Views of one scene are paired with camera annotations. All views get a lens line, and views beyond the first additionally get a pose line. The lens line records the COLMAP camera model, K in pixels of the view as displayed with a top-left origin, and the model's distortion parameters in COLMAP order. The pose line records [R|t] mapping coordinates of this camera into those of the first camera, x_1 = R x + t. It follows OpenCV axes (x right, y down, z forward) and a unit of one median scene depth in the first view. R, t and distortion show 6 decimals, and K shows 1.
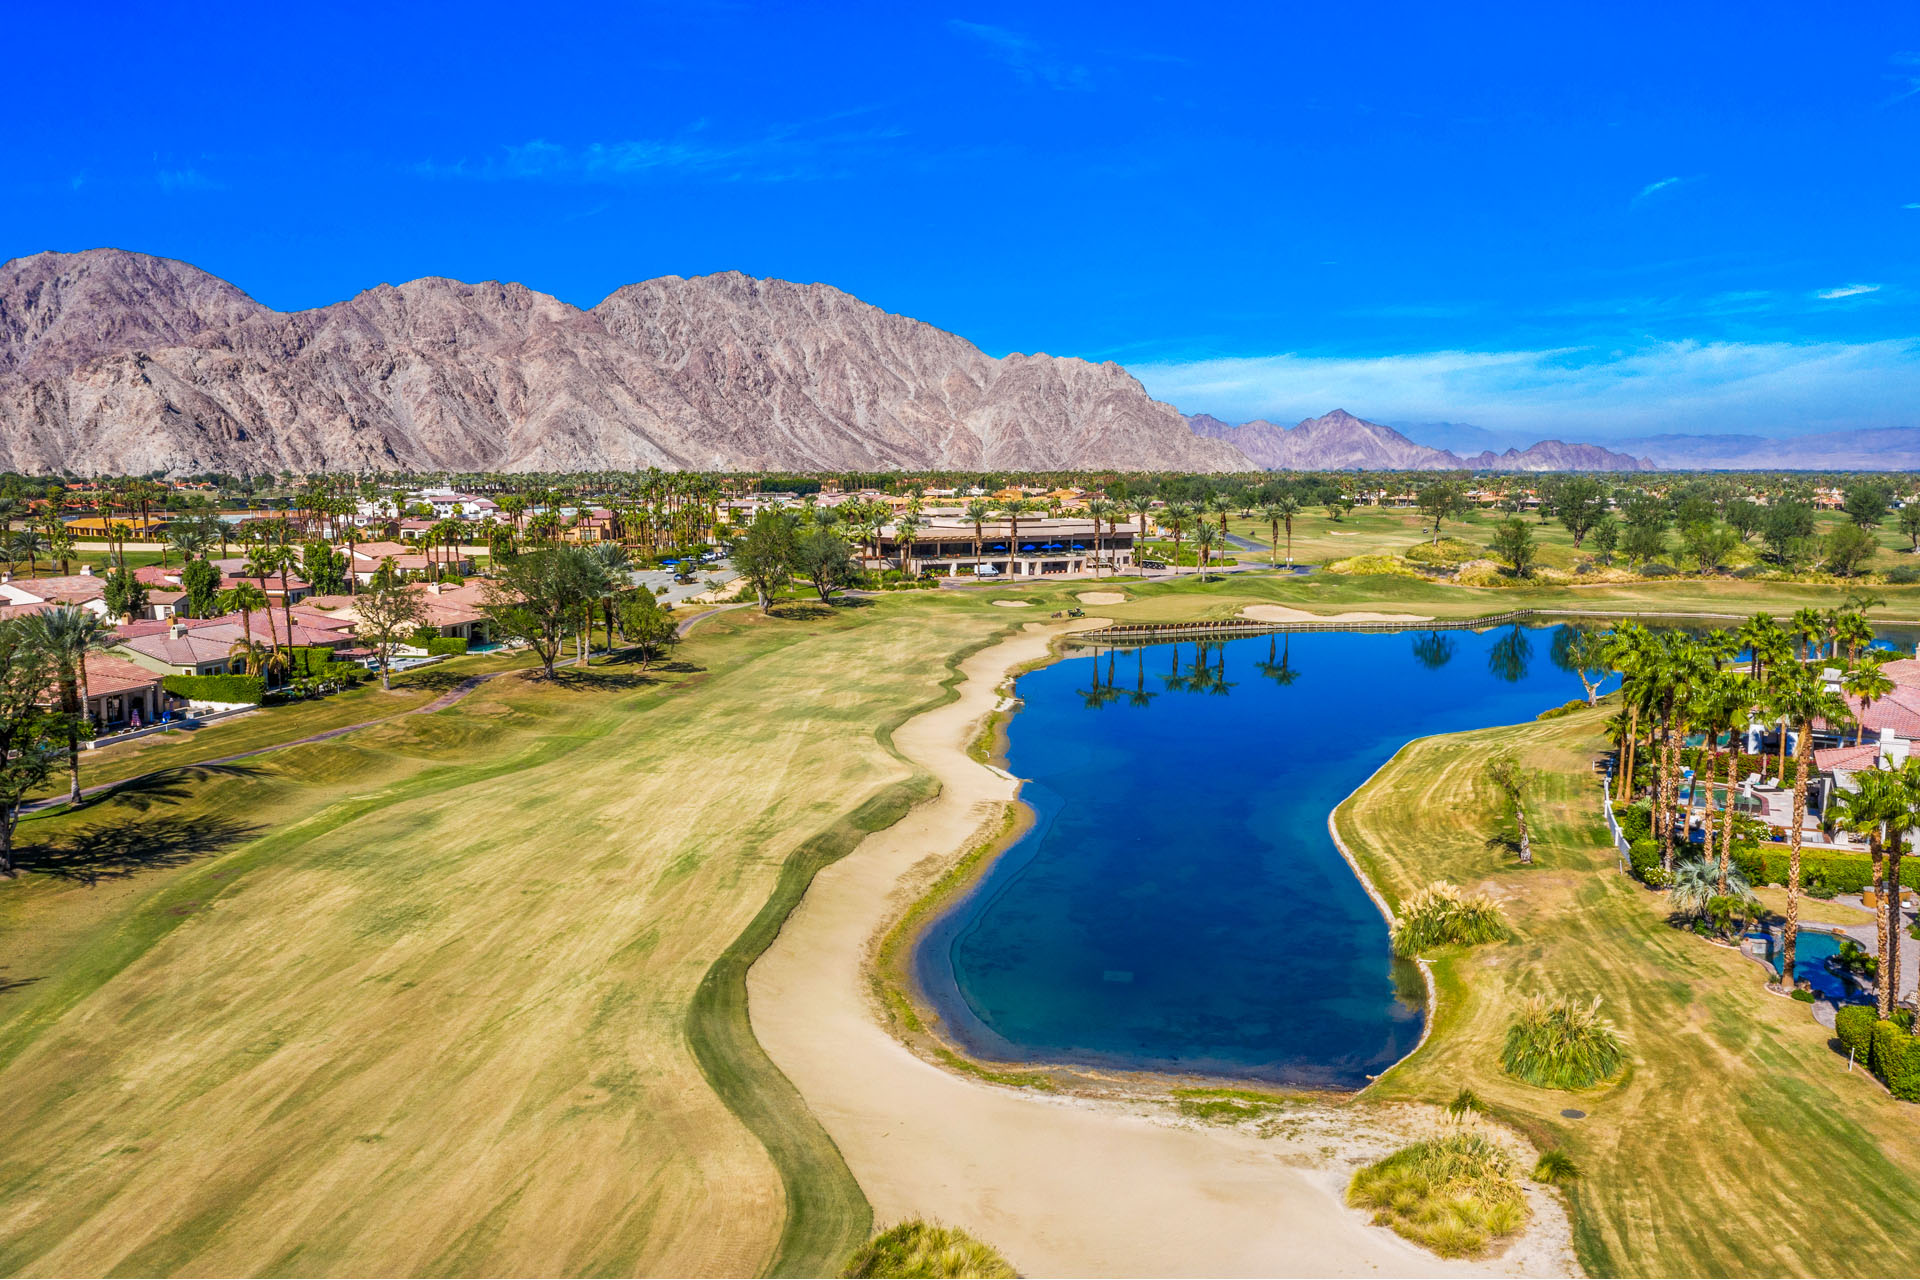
lens RADIAL K [[1533.9, 0, 929.5], [0, 1533.9, 645.3], [0, 0, 1]] dist [-0.010488, -0.007071]
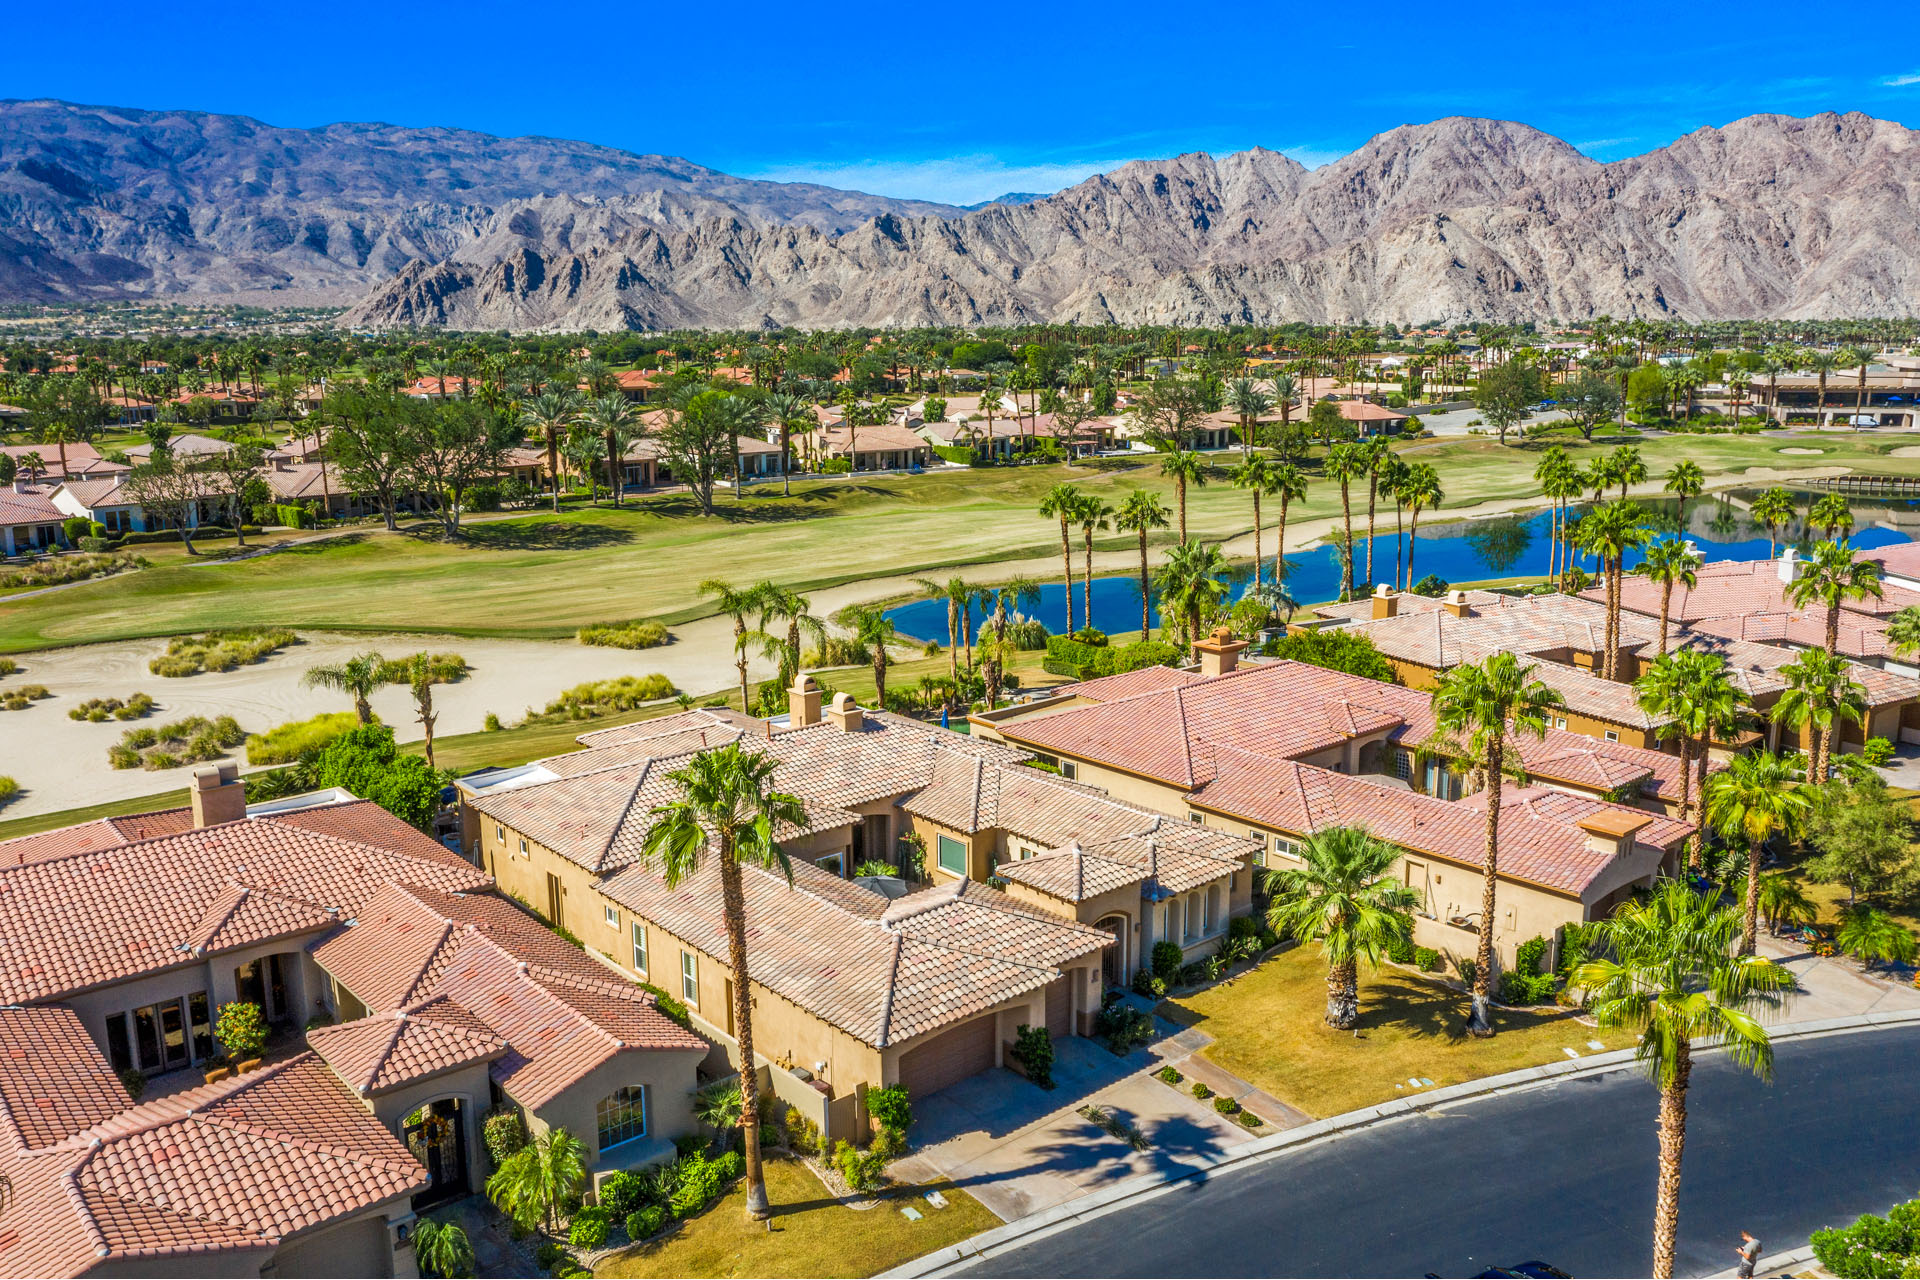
lens RADIAL K [[1470.0, 0, 960.0], [0, 1470.0, 640.0], [0, 0, 1]] dist [-0.028291, -0.001829]
pose [[0.686199, 0.144420, -0.712933, 0.118369], [-0.070600, 0.988689, 0.132327, 0.002437], [0.723980, -0.040470, 0.688633, -0.018592]]
